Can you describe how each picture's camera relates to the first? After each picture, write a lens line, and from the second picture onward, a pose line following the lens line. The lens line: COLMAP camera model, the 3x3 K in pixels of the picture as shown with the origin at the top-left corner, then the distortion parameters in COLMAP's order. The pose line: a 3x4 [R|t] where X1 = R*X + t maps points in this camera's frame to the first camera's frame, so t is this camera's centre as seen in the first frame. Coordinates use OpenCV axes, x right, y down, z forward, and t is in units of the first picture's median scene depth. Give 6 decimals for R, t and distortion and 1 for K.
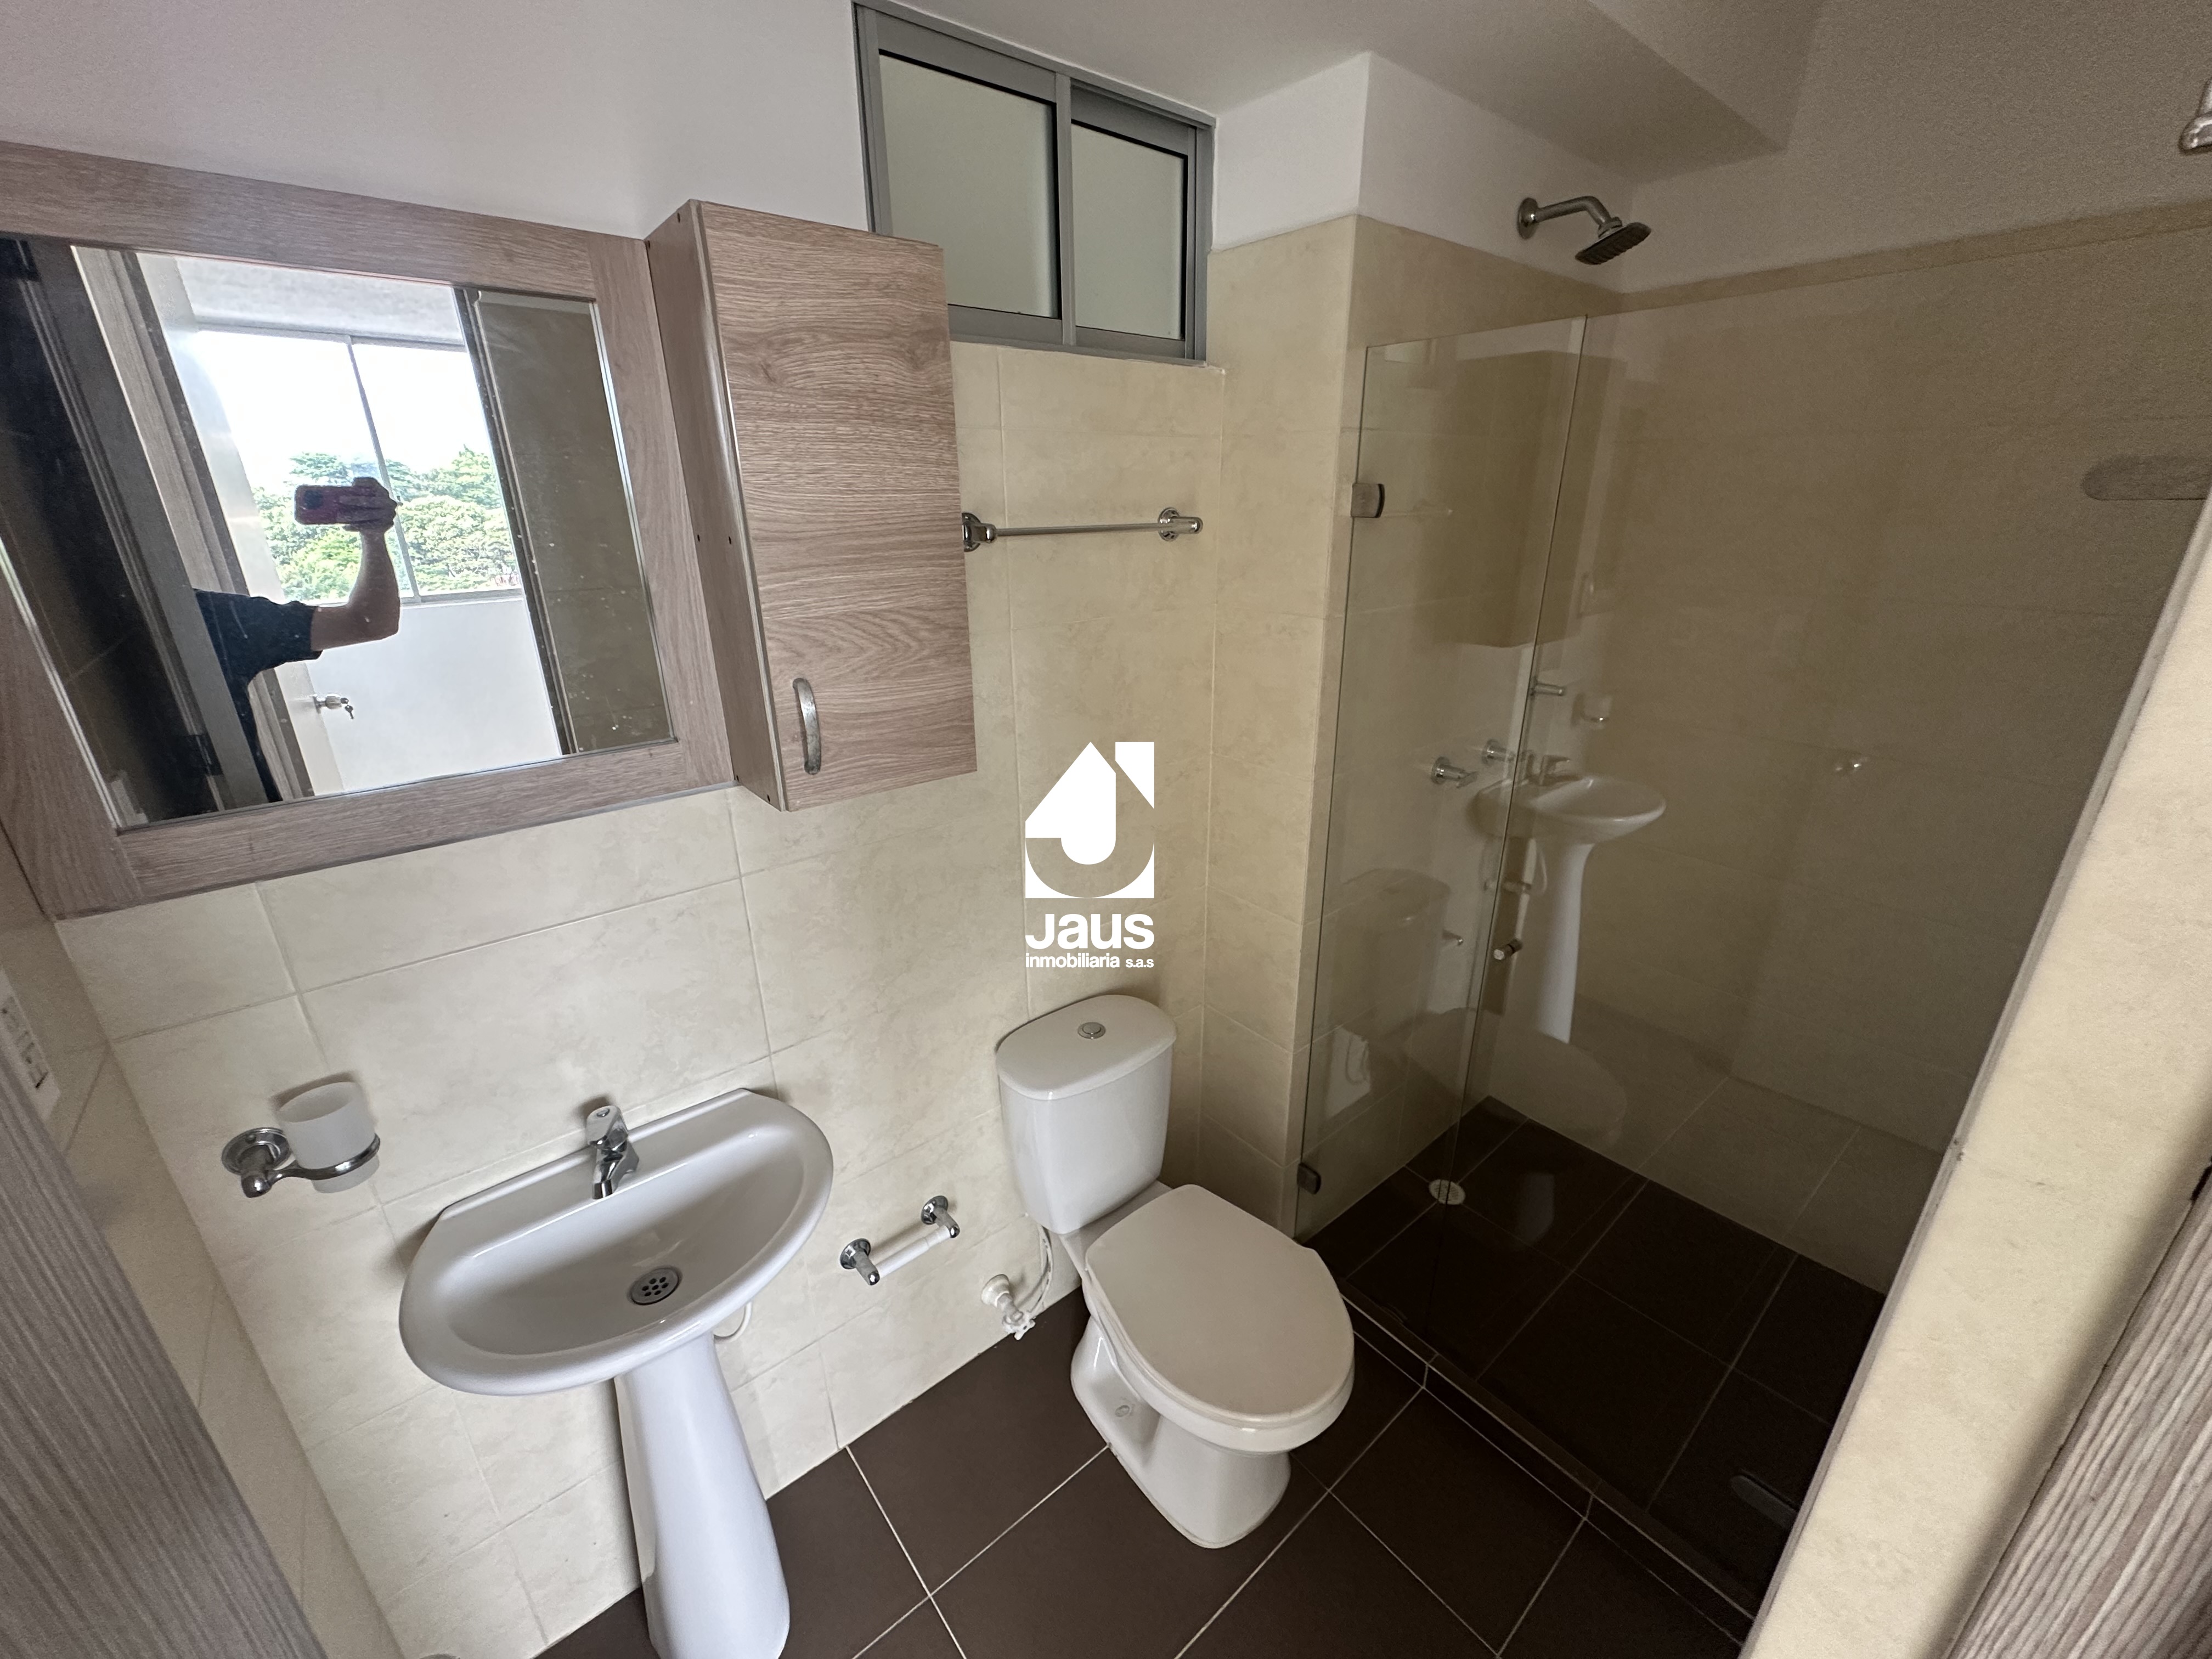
lens RADIAL K [[881.1, 0, 1106.6], [0, 881.1, 836.5], [0, 0, 1]] dist [-0.002683, 0.000225]
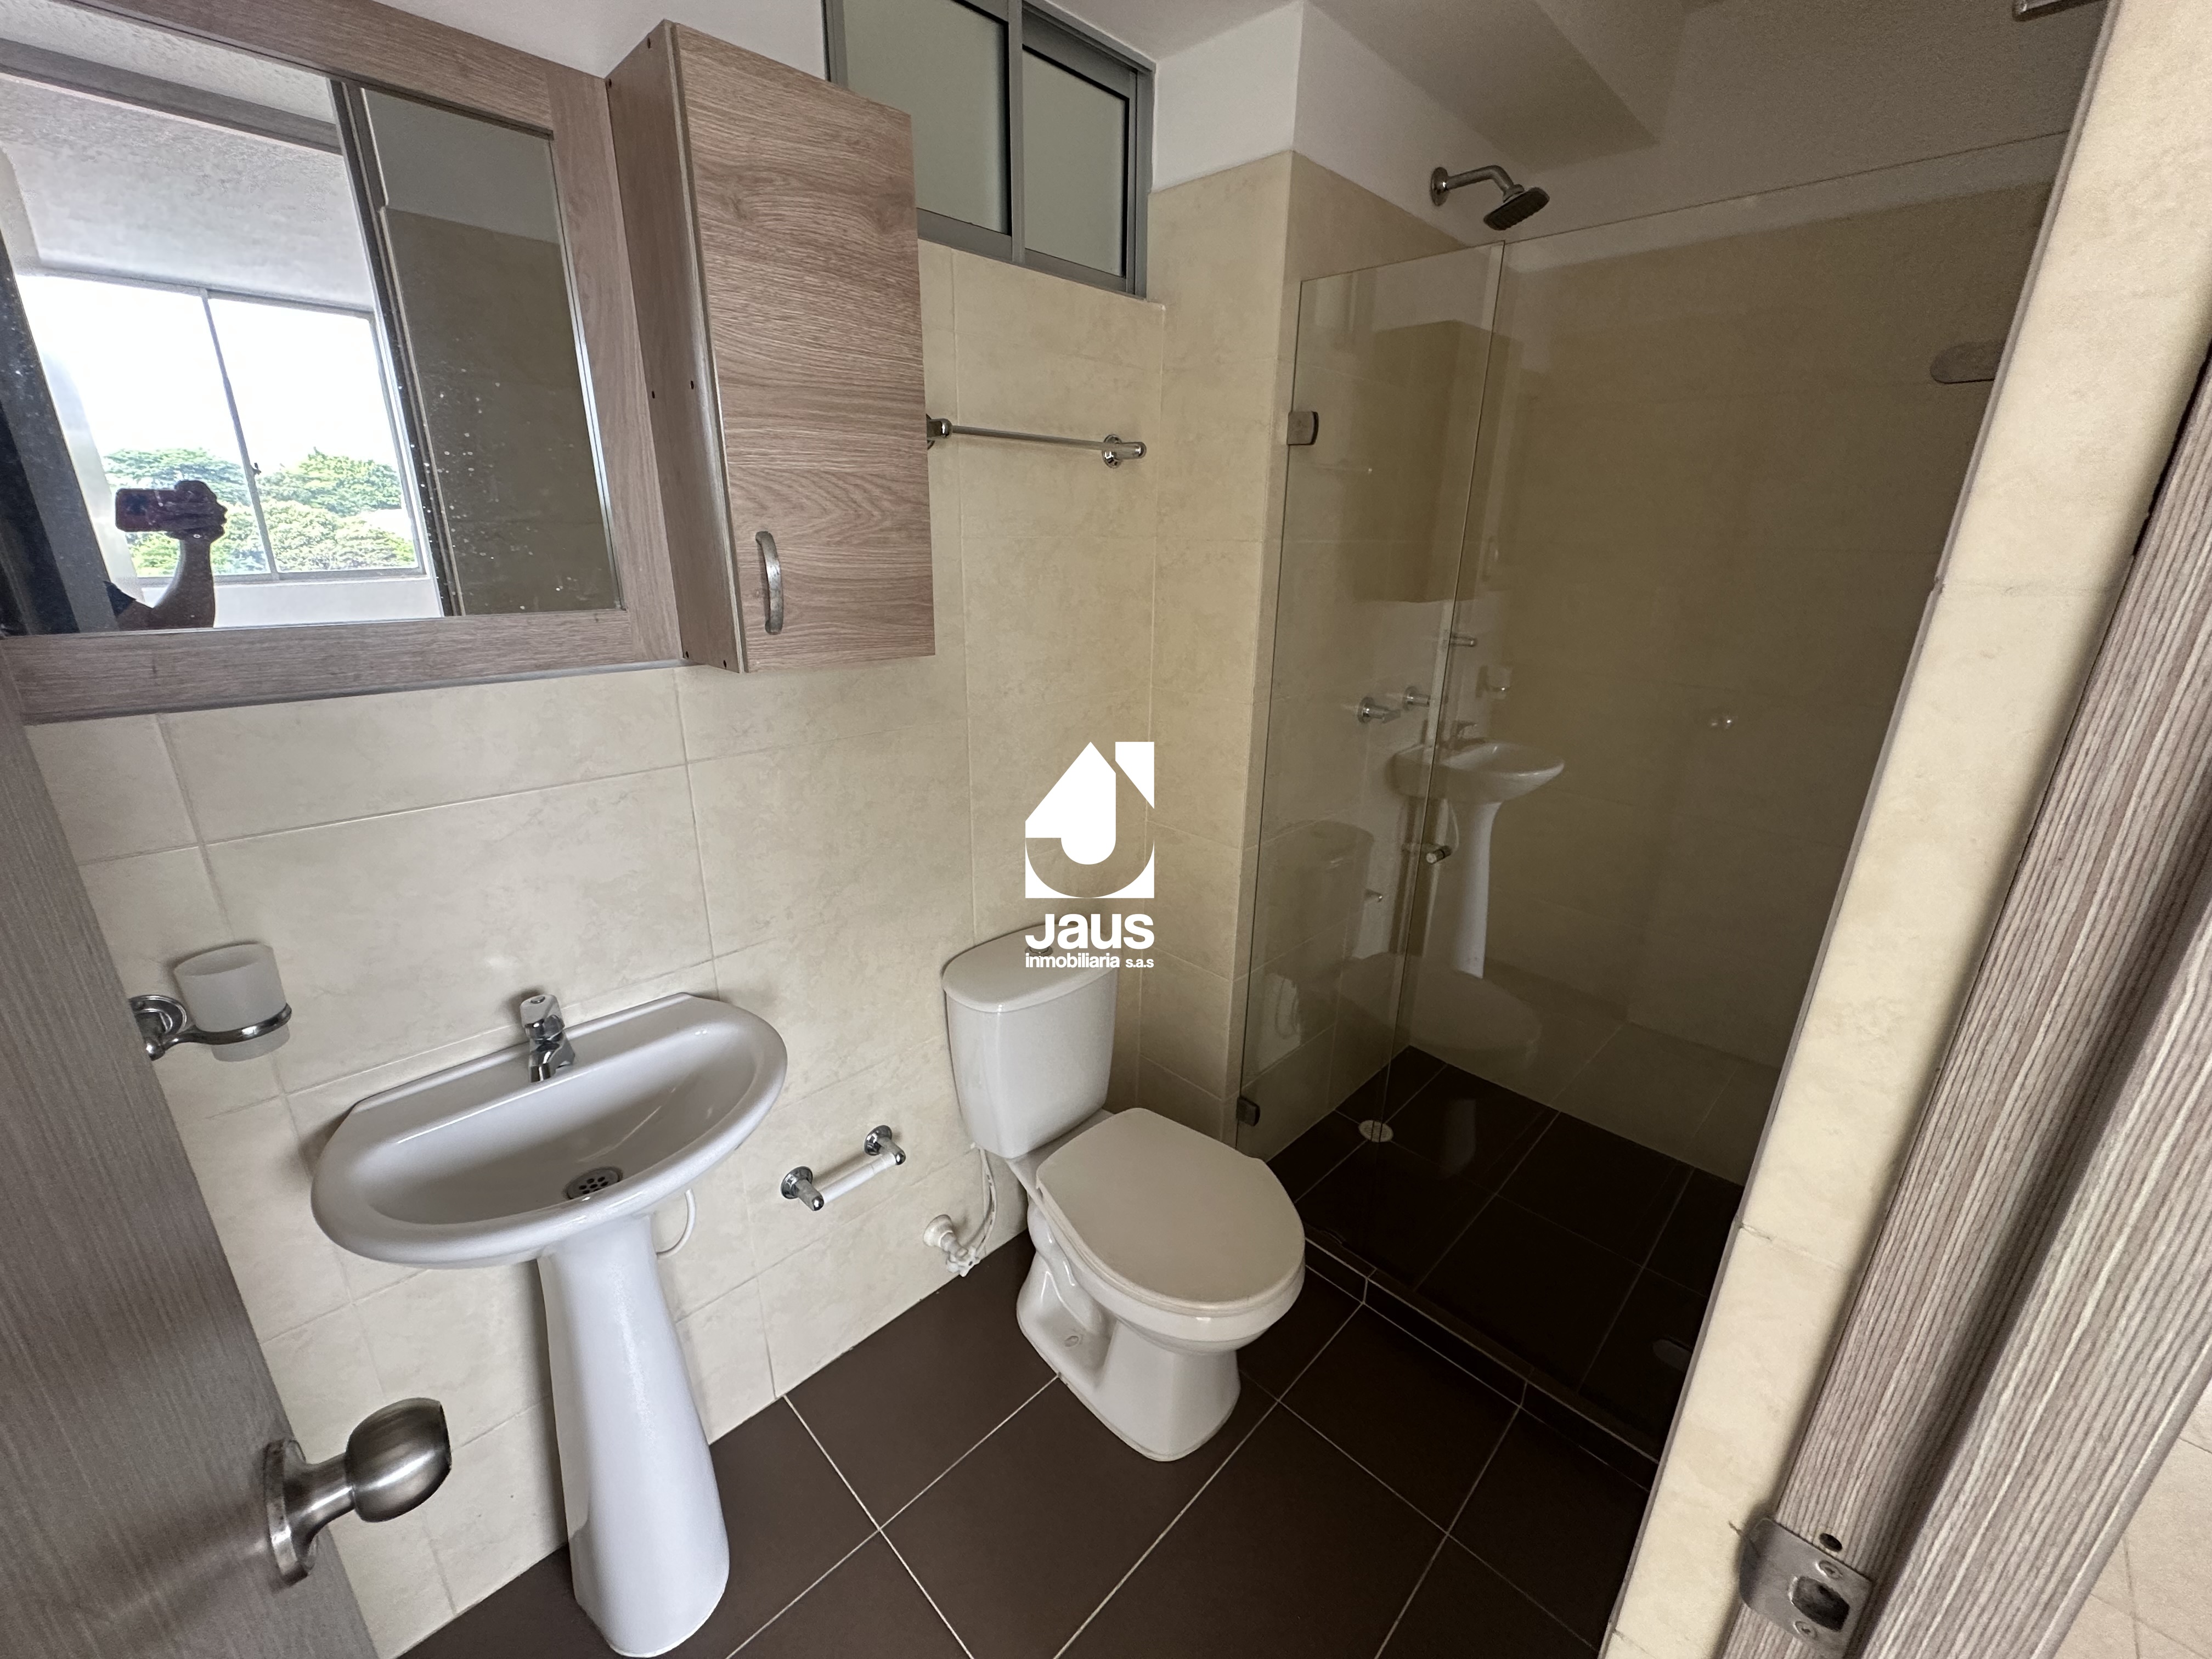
lens RADIAL K [[881.1, 0, 1109.3], [0, 881.1, 829.5], [0, 0, 1]] dist [-0.002683, 0.000225]
pose [[0.994550, -0.006051, 0.104086, -0.046289], [0.009392, 0.999455, -0.031636, 0.130094], [-0.103838, 0.032441, 0.994065, -0.006570]]
